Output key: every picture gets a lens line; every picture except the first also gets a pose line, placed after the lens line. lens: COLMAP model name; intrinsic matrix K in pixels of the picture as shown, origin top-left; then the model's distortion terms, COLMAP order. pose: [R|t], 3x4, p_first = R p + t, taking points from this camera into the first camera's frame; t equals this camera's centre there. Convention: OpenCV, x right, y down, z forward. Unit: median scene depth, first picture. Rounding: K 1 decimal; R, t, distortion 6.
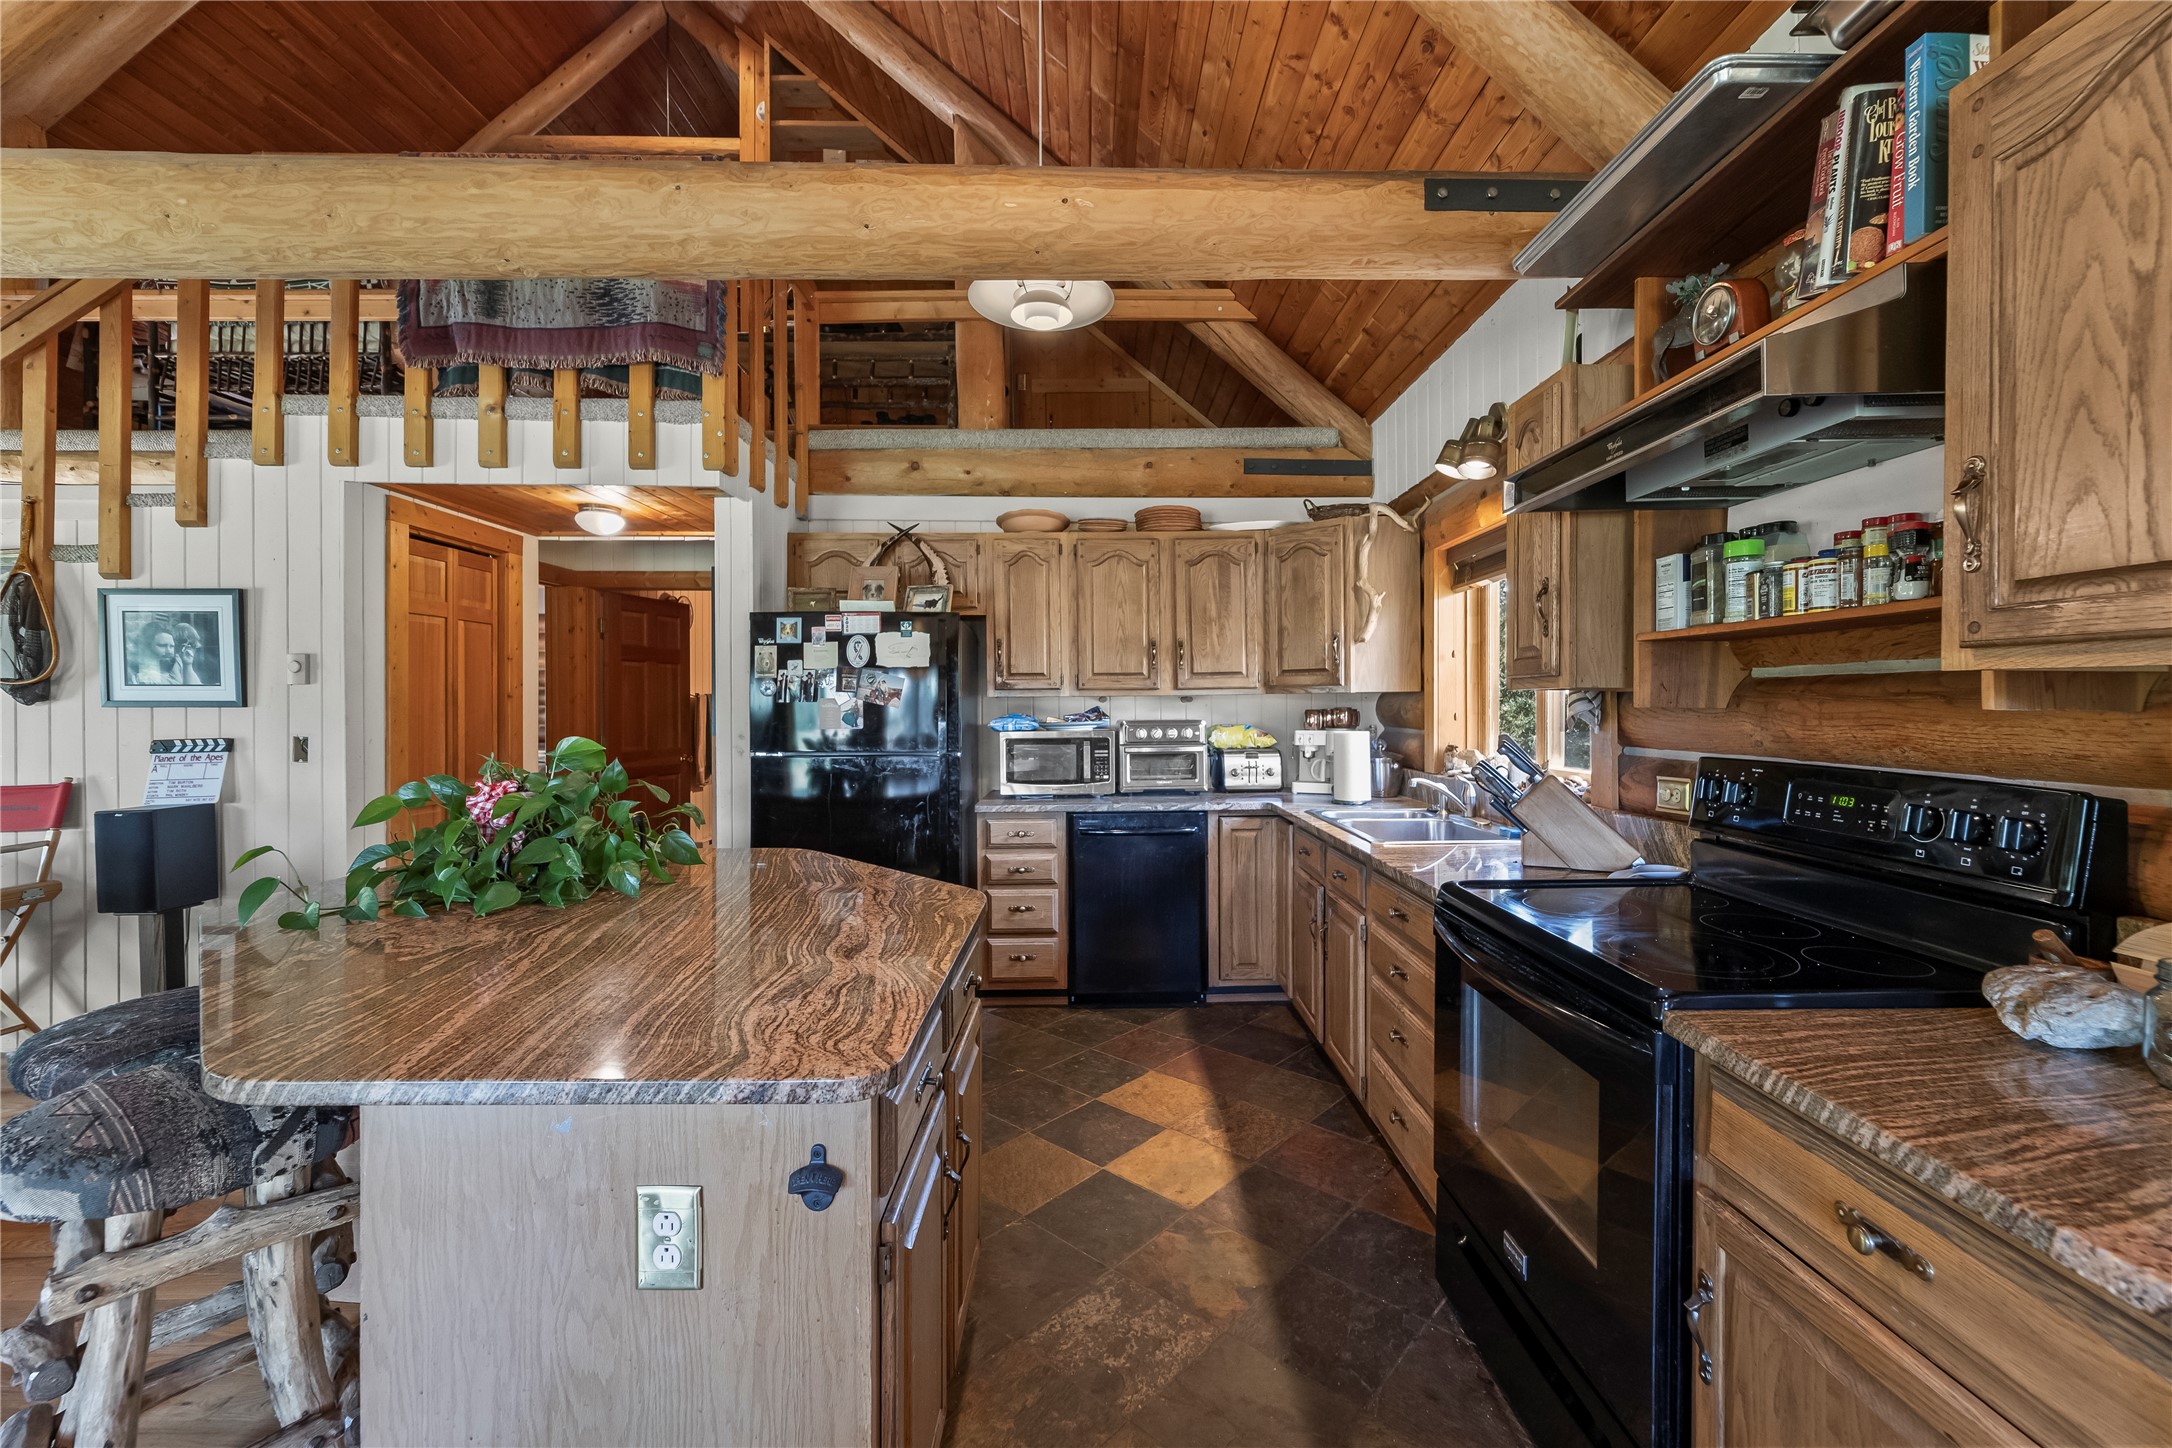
lens RADIAL K [[881.1, 0, 1096.5], [0, 881.1, 703.4], [0, 0, 1]] dist [-0.002010, 0.000365]
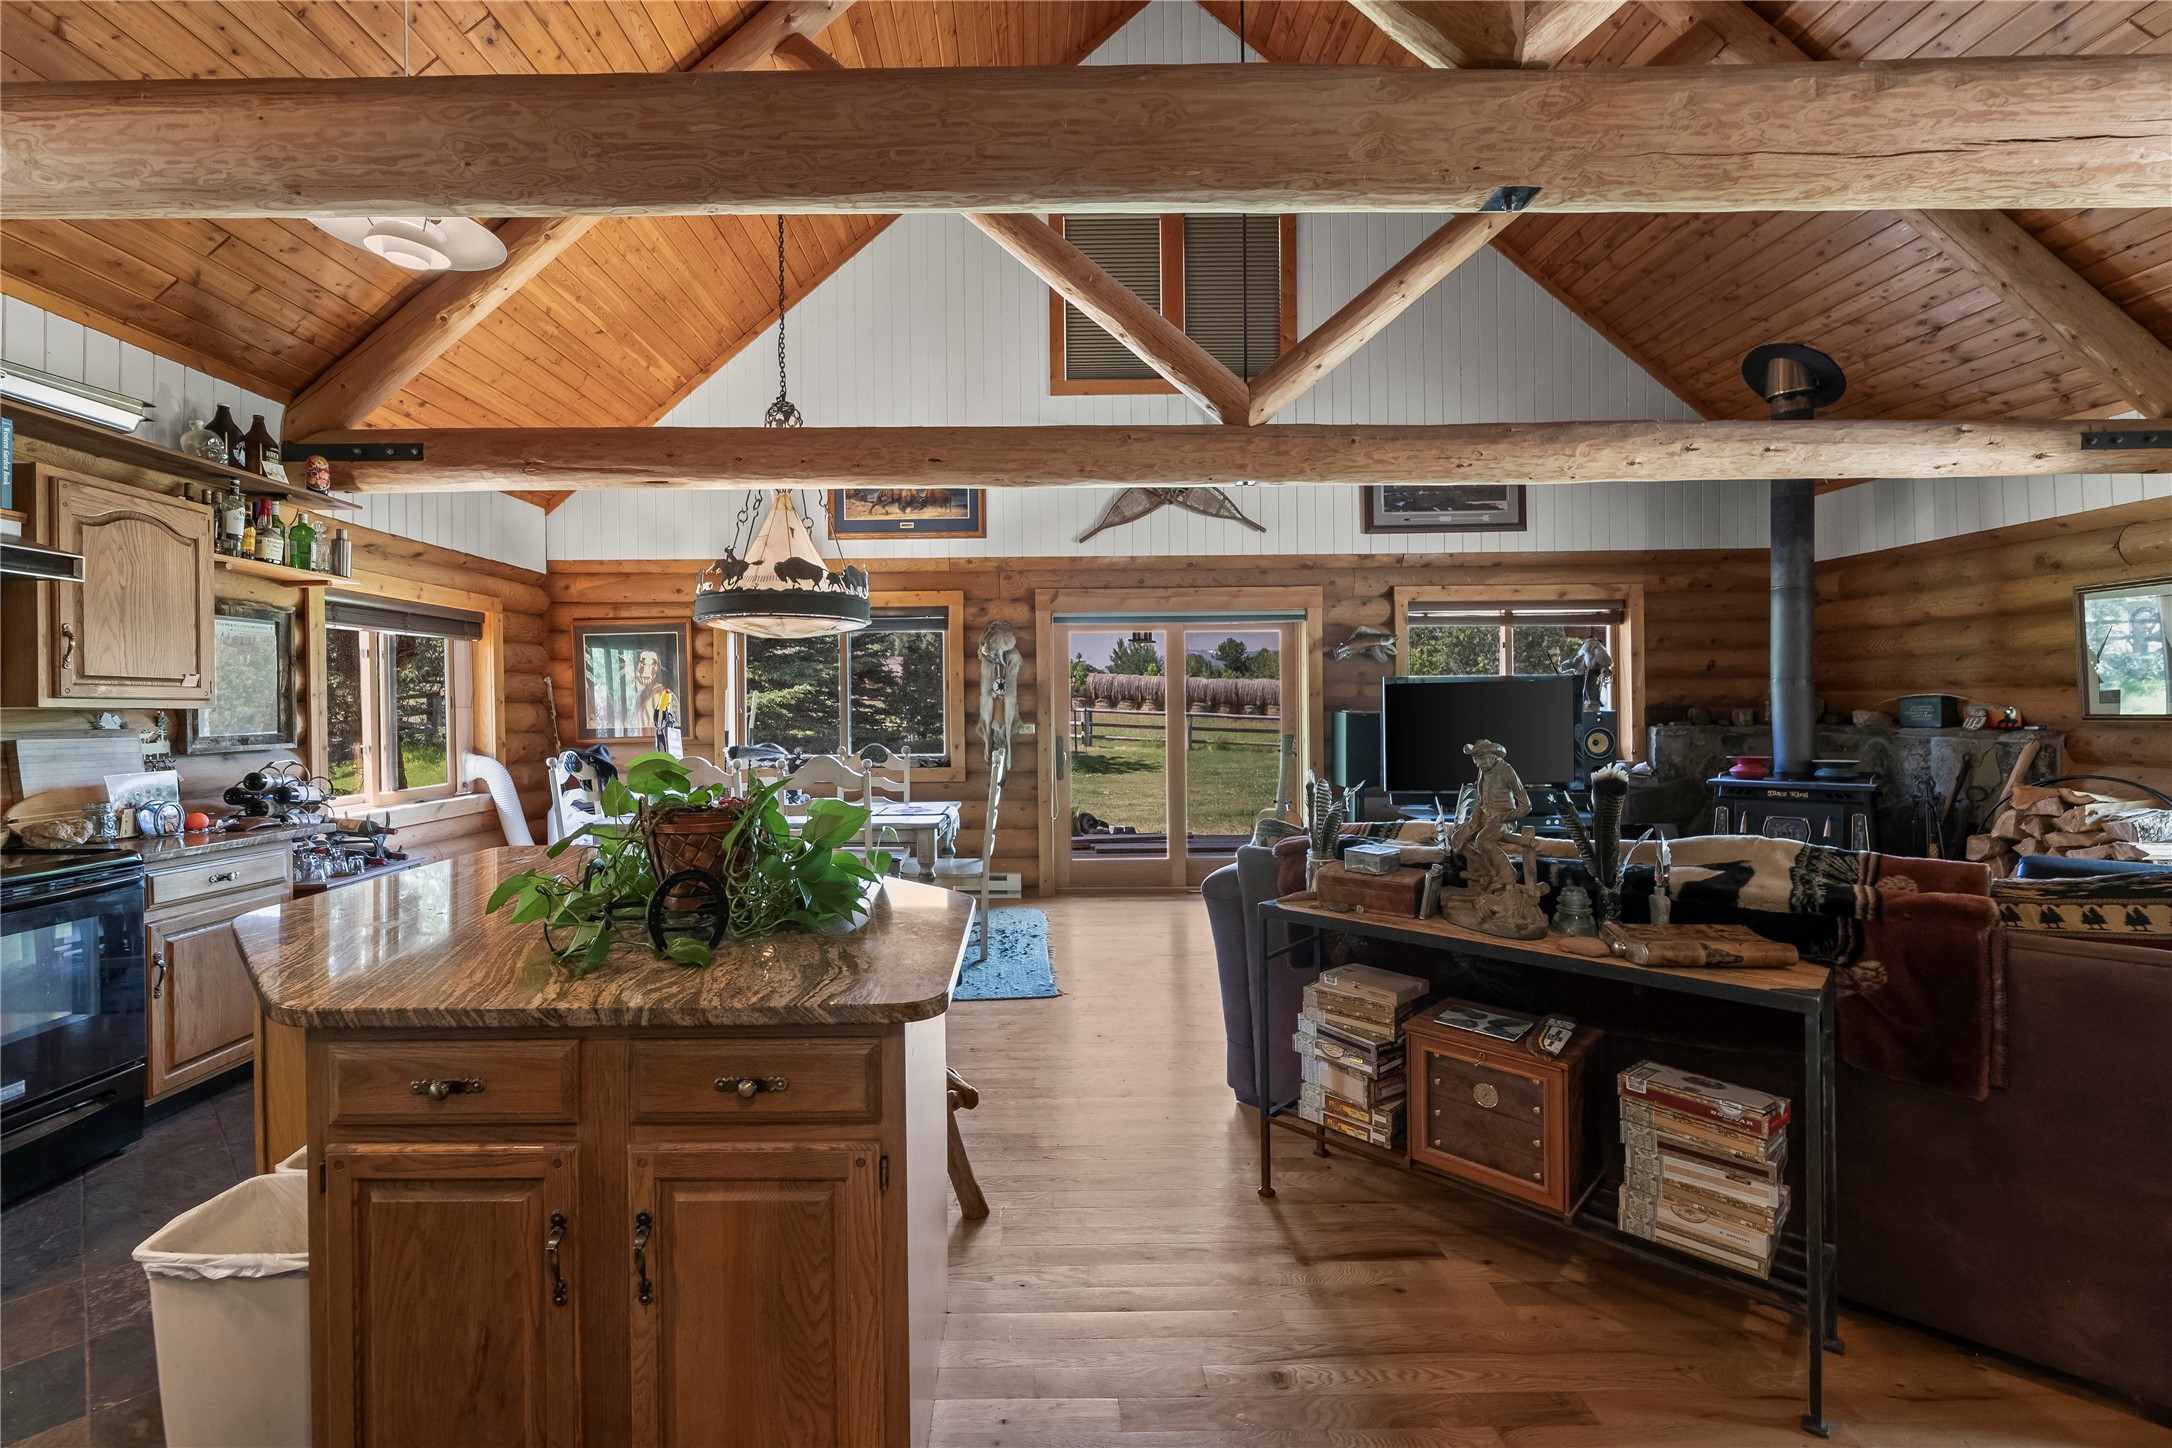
lens RADIAL K [[881.1, 0, 1033.7], [0, 881.1, 714.2], [0, 0, 1]] dist [-0.002010, 0.000365]
pose [[-0.999603, 0.010843, 0.026015, -0.617318], [0.011046, 0.999910, 0.007656, -0.002402], [-0.025930, 0.007940, -0.999632, 1.148945]]
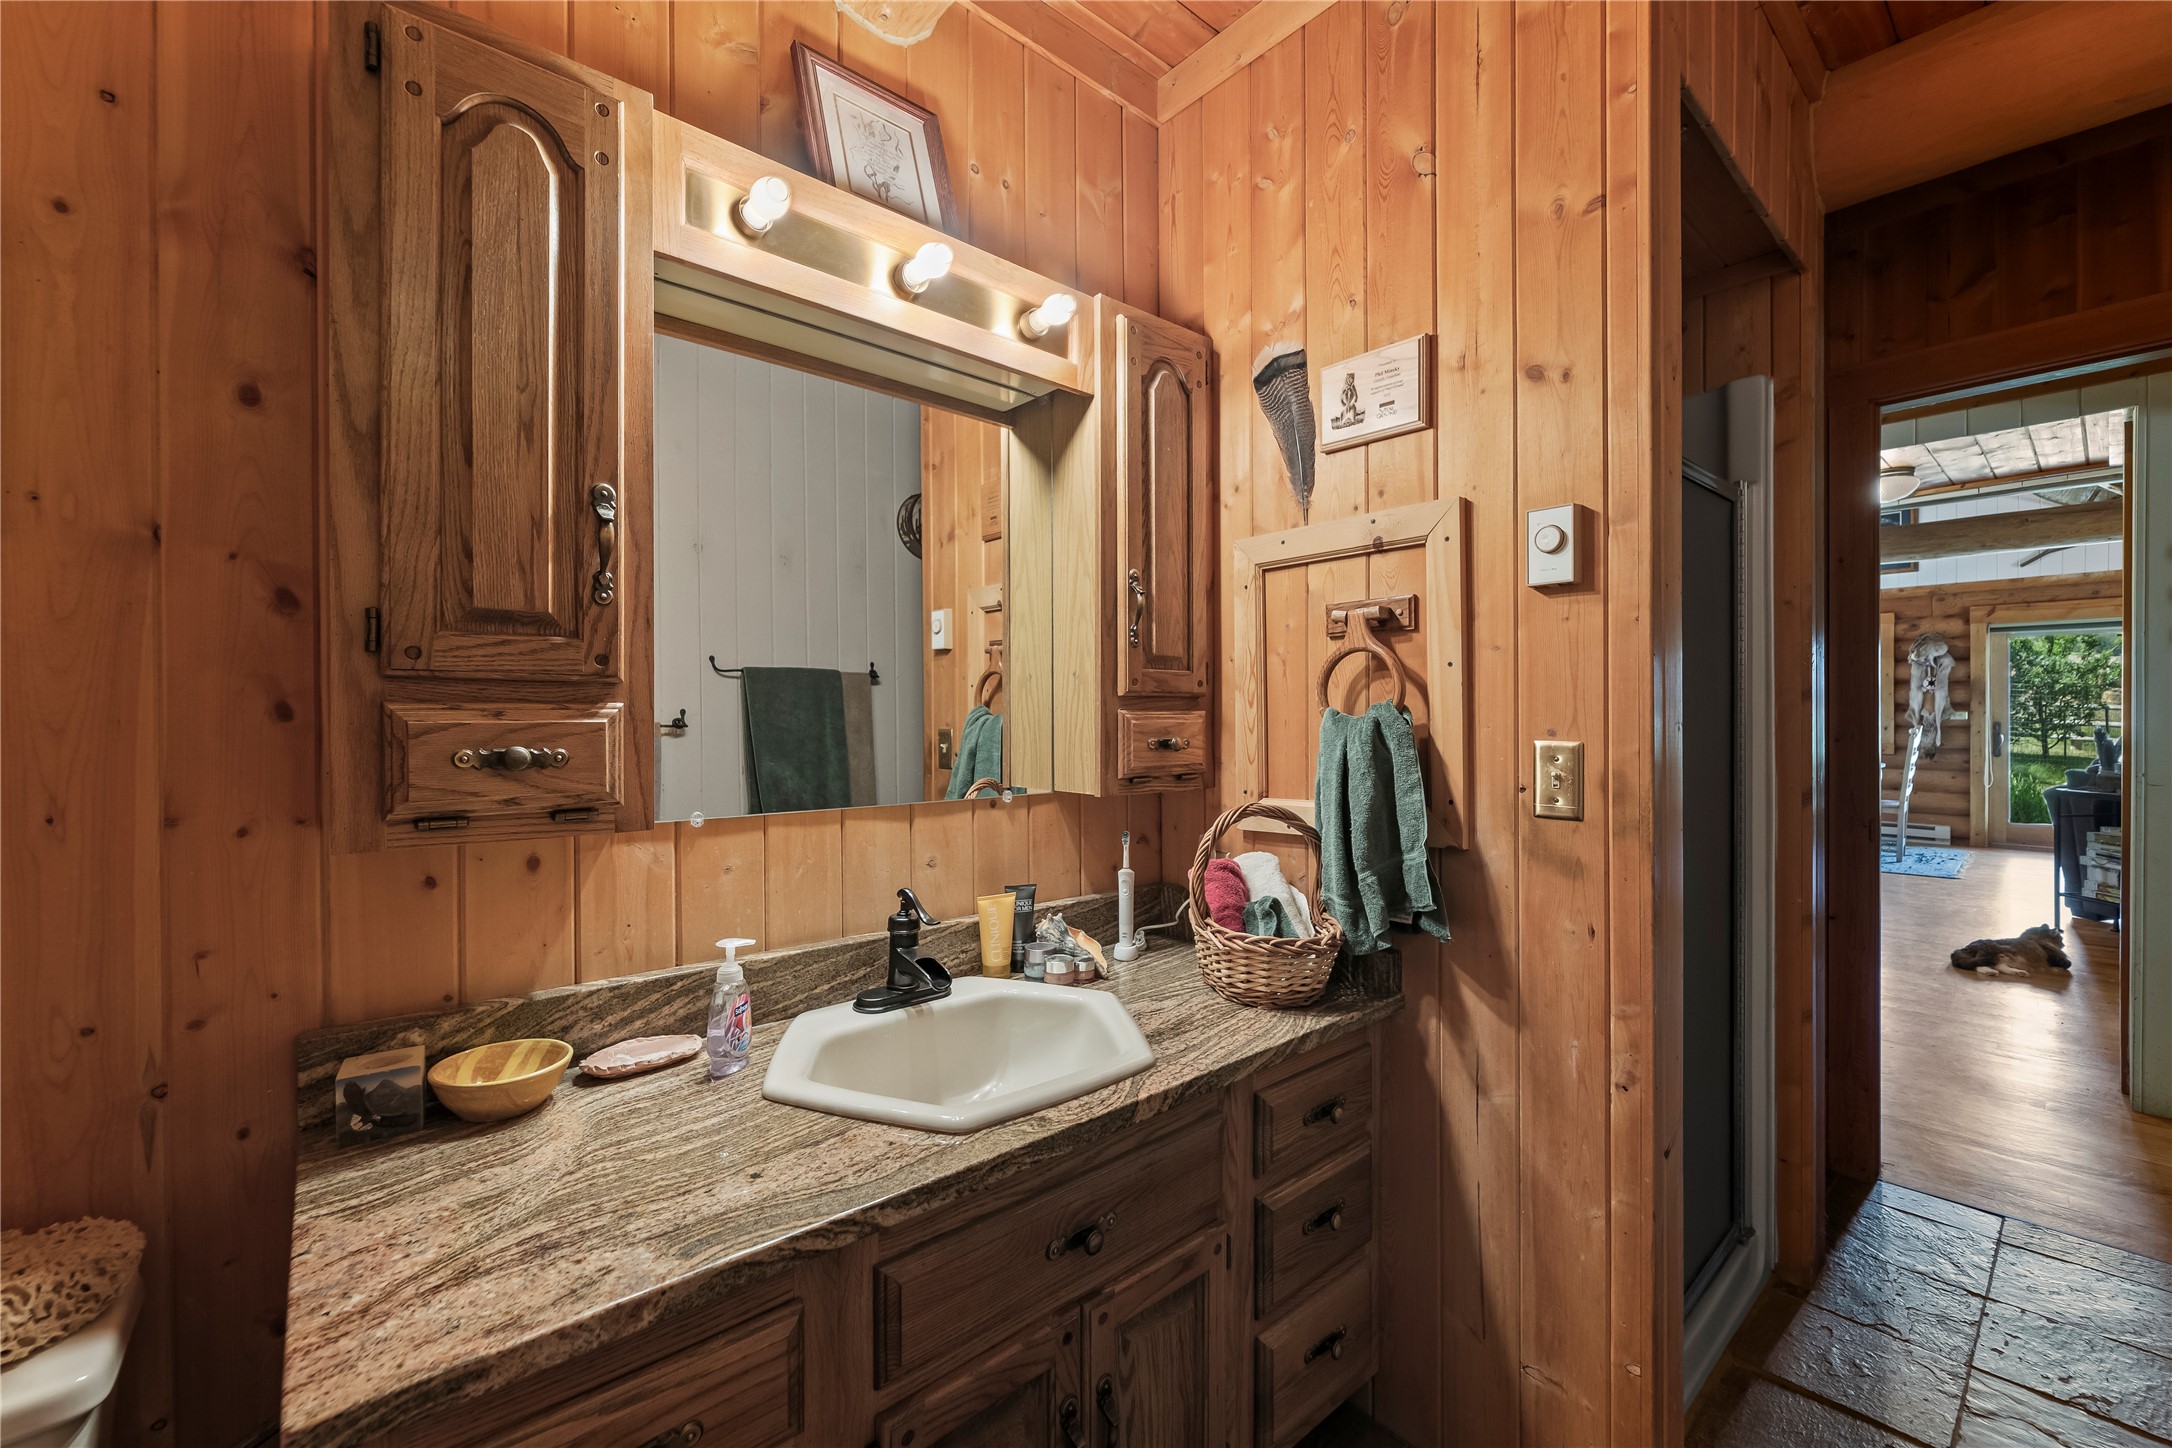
lens RADIAL K [[881.1, 0, 1087.9], [0, 881.1, 718.5], [0, 0, 1]] dist [-0.002010, 0.000365]
pose [[-0.637063, -0.001388, 0.770810, -0.891379], [0.004296, 0.999976, 0.005351, 0.027263], [-0.770799, 0.006720, -0.637042, 2.655438]]
